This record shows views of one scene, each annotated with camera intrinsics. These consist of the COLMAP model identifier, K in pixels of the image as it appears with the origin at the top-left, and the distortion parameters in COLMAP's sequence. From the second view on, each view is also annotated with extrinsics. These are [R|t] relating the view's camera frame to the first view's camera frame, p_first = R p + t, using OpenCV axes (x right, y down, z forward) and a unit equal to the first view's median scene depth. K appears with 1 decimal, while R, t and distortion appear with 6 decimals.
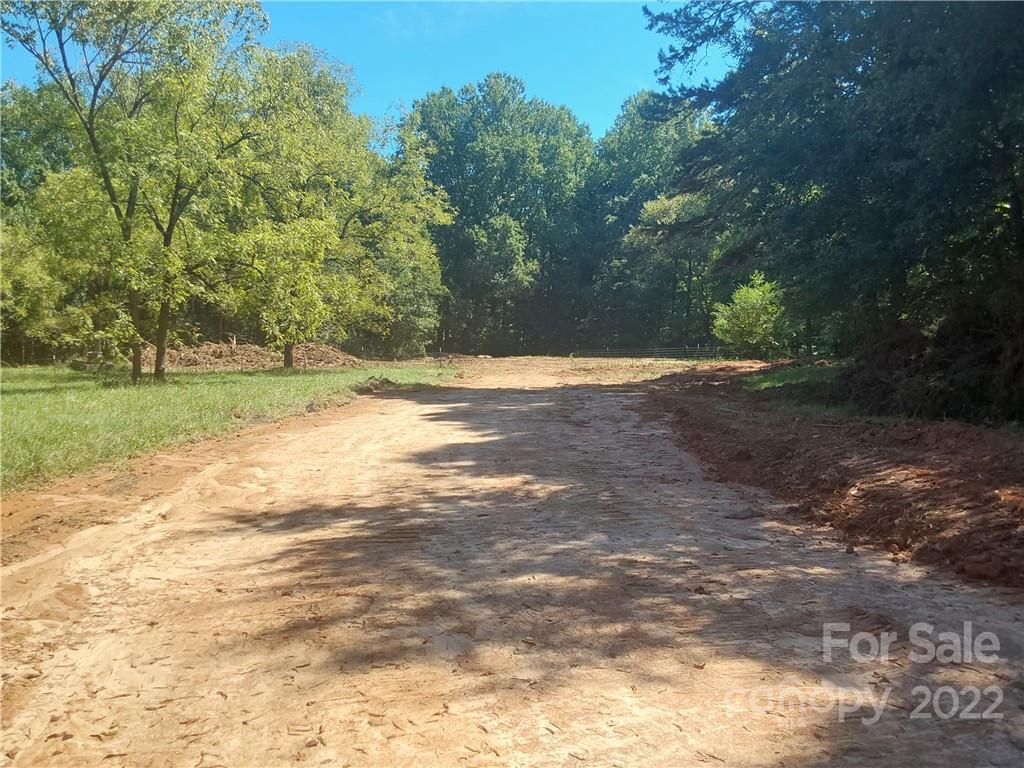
lens RADIAL K [[797.8, 0, 511.4], [0, 797.8, 385.3], [0, 0, 1]] dist [0.007781, -0.053353]
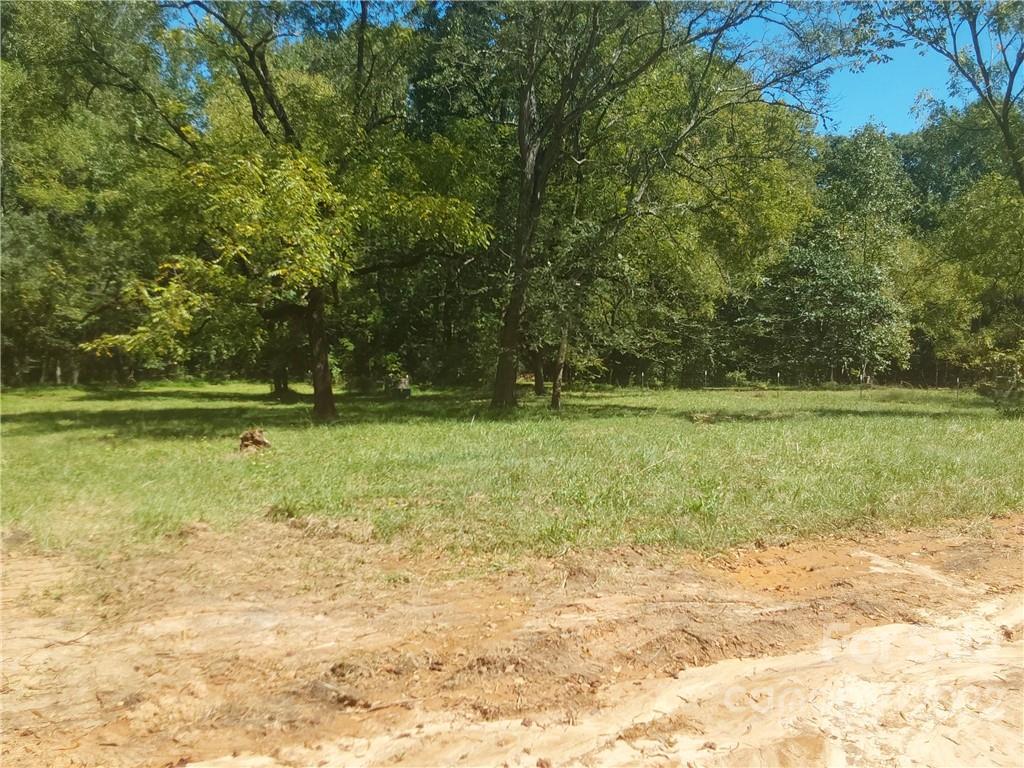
lens RADIAL K [[797.8, 0, 516.3], [0, 797.8, 383.6], [0, 0, 1]] dist [0.007781, -0.053353]
pose [[0.503354, 0.048716, -0.862706, -0.034944], [-0.076297, 0.997016, 0.011784, -0.004115], [0.860705, 0.059890, 0.505569, 0.116856]]
